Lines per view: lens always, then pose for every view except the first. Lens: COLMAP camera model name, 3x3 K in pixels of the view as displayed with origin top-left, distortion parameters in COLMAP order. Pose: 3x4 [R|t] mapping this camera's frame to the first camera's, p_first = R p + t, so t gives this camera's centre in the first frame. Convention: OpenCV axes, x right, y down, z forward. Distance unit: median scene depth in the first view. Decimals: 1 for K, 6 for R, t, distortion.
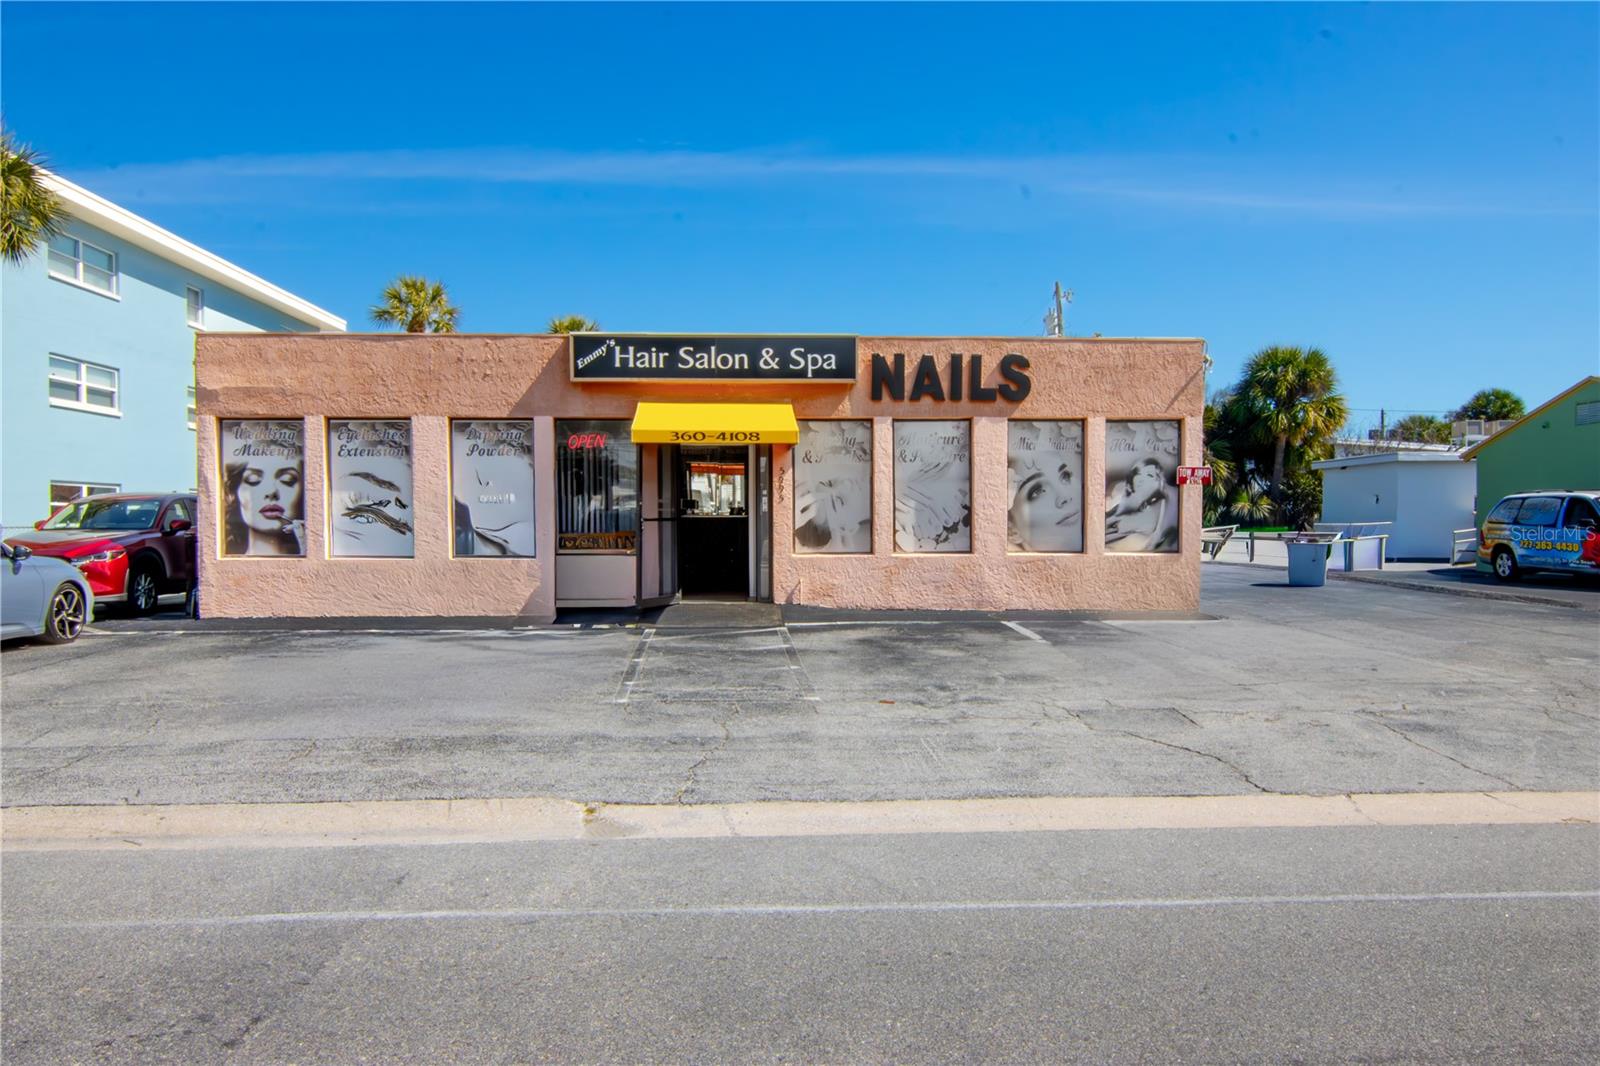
lens RADIAL K [[1187.1, 0, 801.3], [0, 1187.1, 528.7], [0, 0, 1]] dist [0.013919, -0.027061]
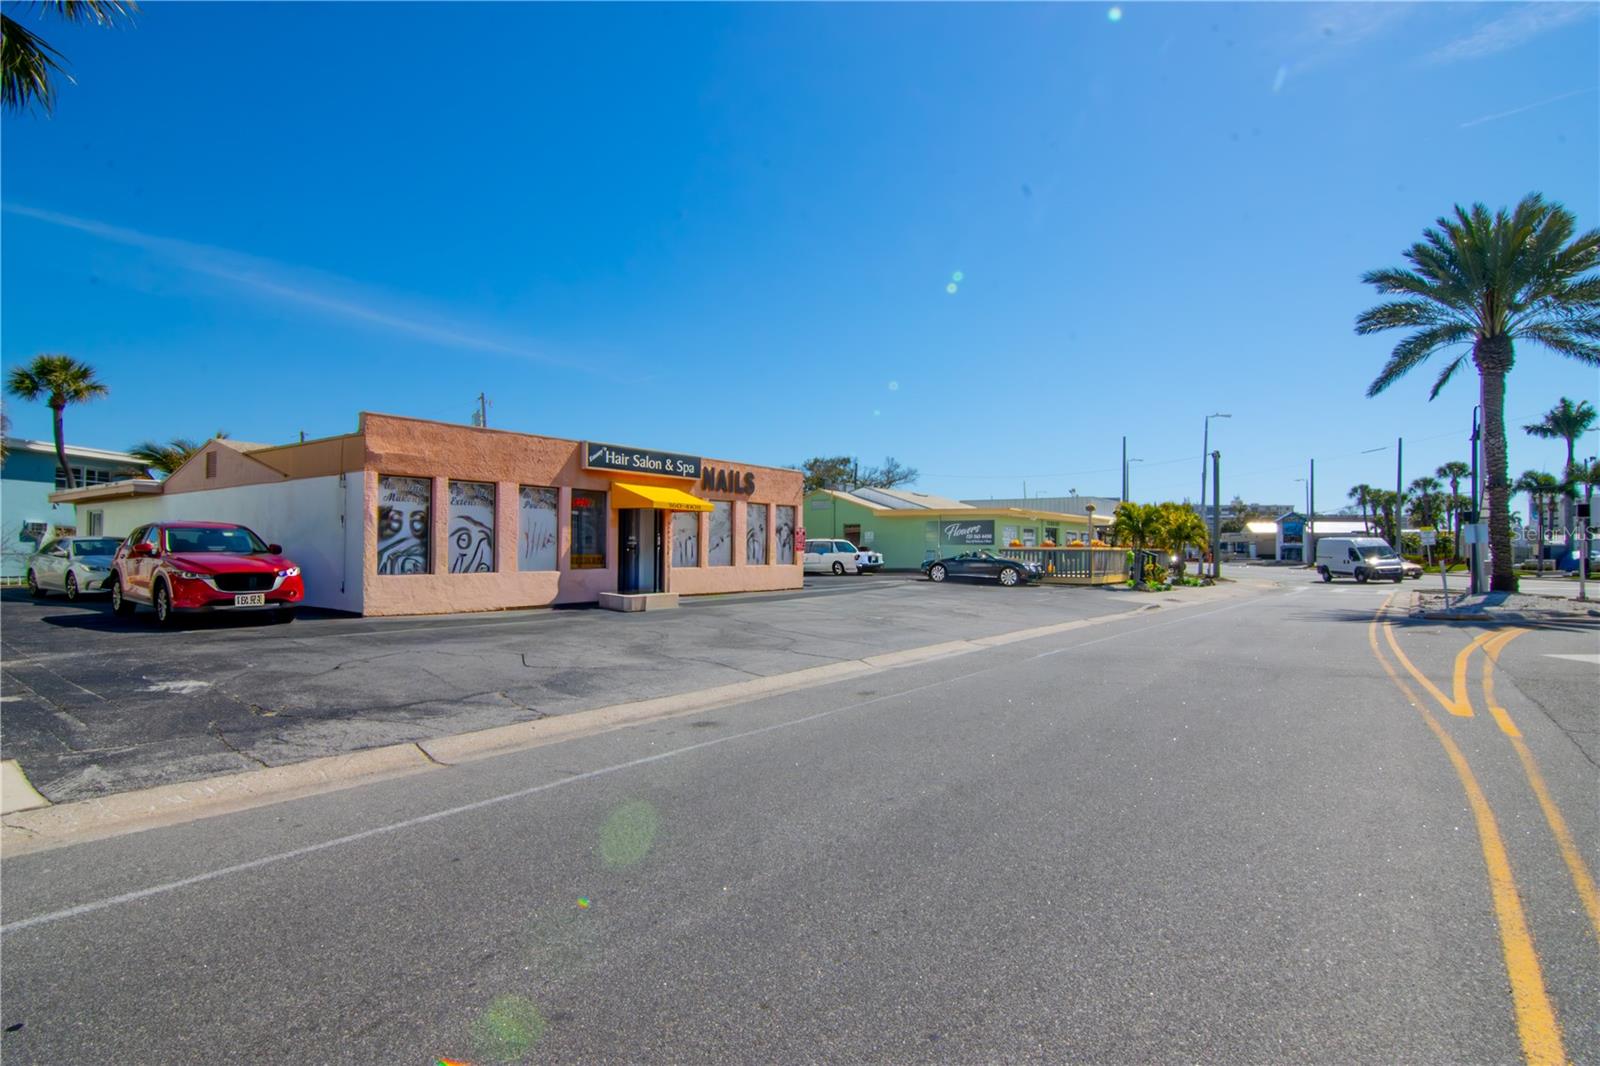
lens RADIAL K [[835.7, 0, 798.4], [0, 835.7, 543.3], [0, 0, 1]] dist [-0.006709, -0.000703]
pose [[0.642032, 0.014401, 0.766543, -0.923013], [-0.004295, 0.999875, -0.015187, 0.002798], [-0.766666, 0.006458, 0.642014, -0.024109]]
